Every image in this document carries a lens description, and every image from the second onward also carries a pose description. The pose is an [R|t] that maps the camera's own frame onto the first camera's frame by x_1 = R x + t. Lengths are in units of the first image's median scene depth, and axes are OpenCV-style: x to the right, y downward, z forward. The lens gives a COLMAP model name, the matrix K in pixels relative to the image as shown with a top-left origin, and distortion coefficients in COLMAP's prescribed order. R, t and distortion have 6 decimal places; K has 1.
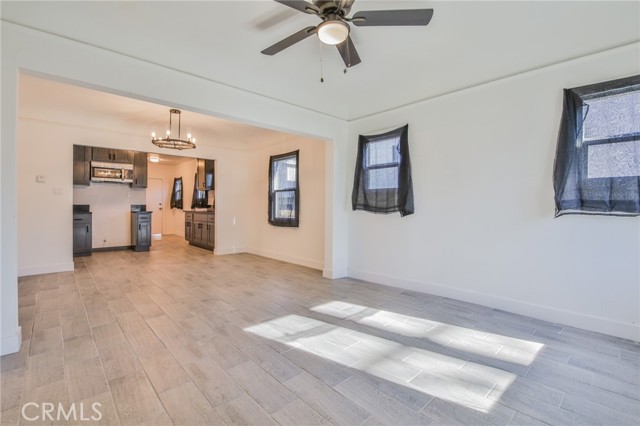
lens RADIAL K [[294.5, 0, 319.9], [0, 294.5, 211.2], [0, 0, 1]] dist [-0.010473, -0.003884]
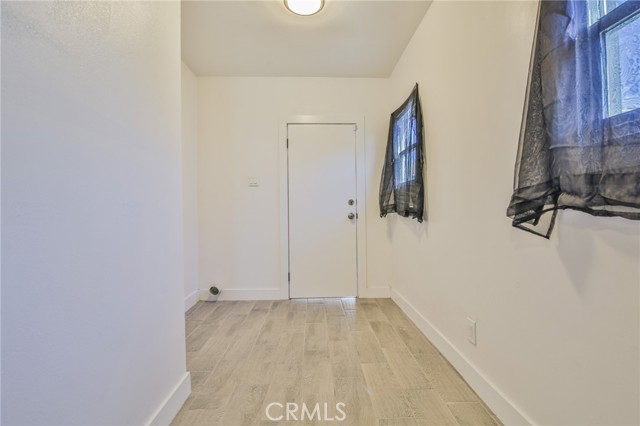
lens RADIAL K [[294.5, 0, 321.5], [0, 294.5, 209.2], [0, 0, 1]] dist [-0.010473, -0.003884]
pose [[0.758065, -0.021194, -0.651834, -0.423981], [0.010650, 0.999741, -0.020121, -0.012291], [0.652092, 0.008311, 0.758094, 0.867018]]
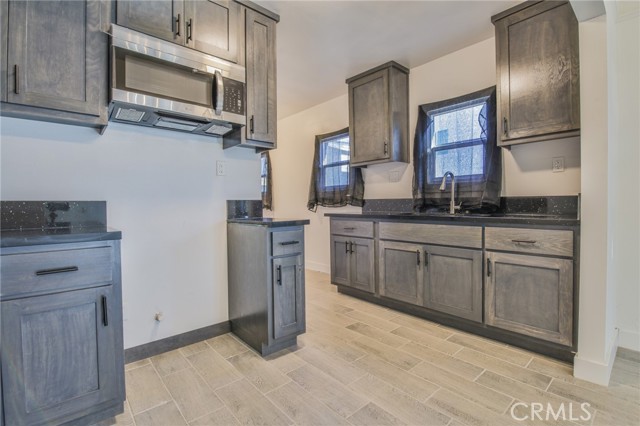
lens RADIAL K [[294.5, 0, 317.9], [0, 294.5, 210.8], [0, 0, 1]] dist [-0.010473, -0.003884]
pose [[0.999494, -0.025762, -0.018654, -0.418980], [0.025983, 0.999594, 0.011710, -0.009713], [0.018344, -0.012189, 0.999757, 0.520692]]
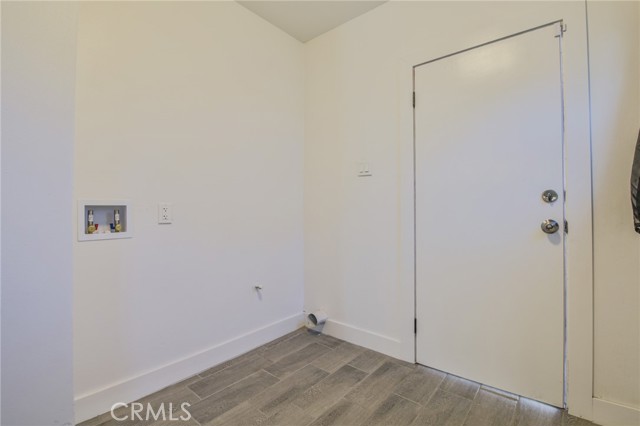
lens RADIAL K [[294.5, 0, 320.0], [0, 294.5, 209.1], [0, 0, 1]] dist [-0.010473, -0.003884]
pose [[0.133256, -0.024895, -0.990769, -0.490313], [-0.012156, 0.999568, -0.026752, -0.014836], [0.991007, 0.015609, 0.132896, 1.021737]]
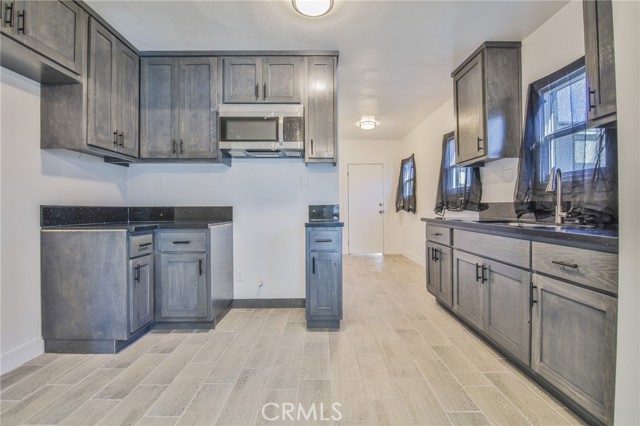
lens RADIAL K [[294.5, 0, 319.8], [0, 294.5, 212.3], [0, 0, 1]] dist [-0.010473, -0.003884]
pose [[0.739184, -0.010031, -0.673429, -0.262141], [0.011062, 0.999935, -0.002753, -0.009106], [0.673413, -0.005414, 0.739247, 0.538881]]
